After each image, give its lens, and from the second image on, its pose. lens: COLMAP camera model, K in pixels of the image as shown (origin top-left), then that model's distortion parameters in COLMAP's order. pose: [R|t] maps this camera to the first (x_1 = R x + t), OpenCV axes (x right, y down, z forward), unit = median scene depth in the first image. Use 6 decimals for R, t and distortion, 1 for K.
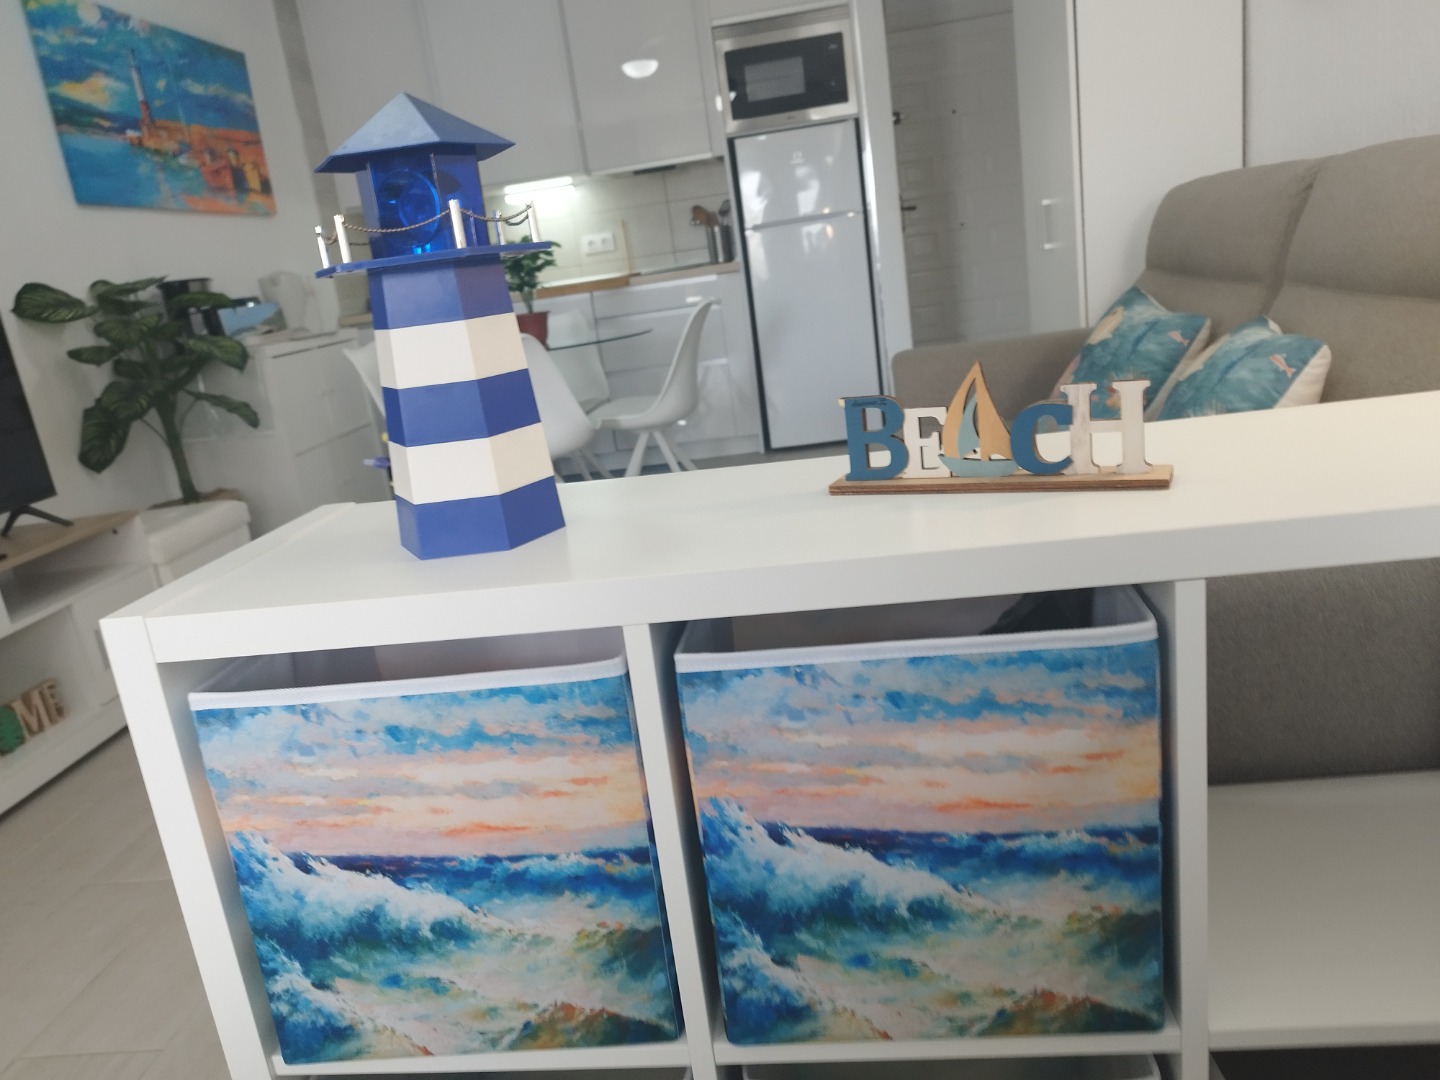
lens RADIAL K [[1123.8, 0, 689.3], [0, 1123.8, 565.2], [0, 0, 1]] dist [0.005940, 0.003495]
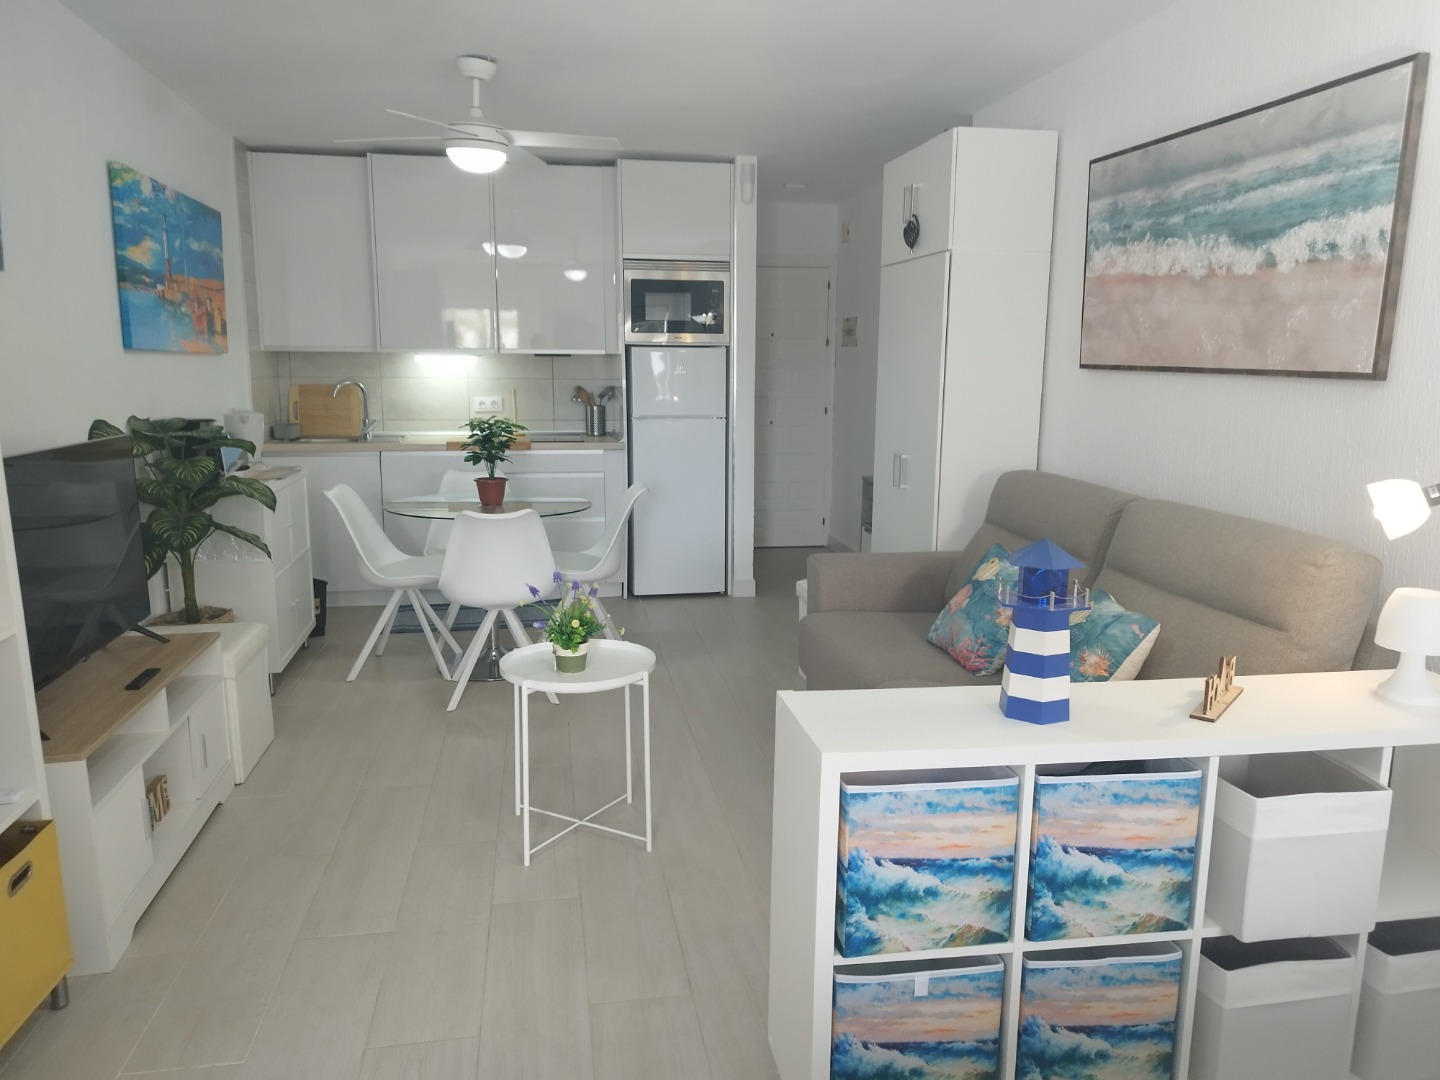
lens RADIAL K [[1157.2, 0, 720.0], [0, 1157.2, 540.0], [0, 0, 1]] dist [0.017942, 0.008103]
pose [[0.946197, 0.094927, 0.309354, -0.318449], [-0.057208, 0.990017, -0.128816, -0.014723], [-0.318493, 0.104187, 0.942182, -0.268938]]
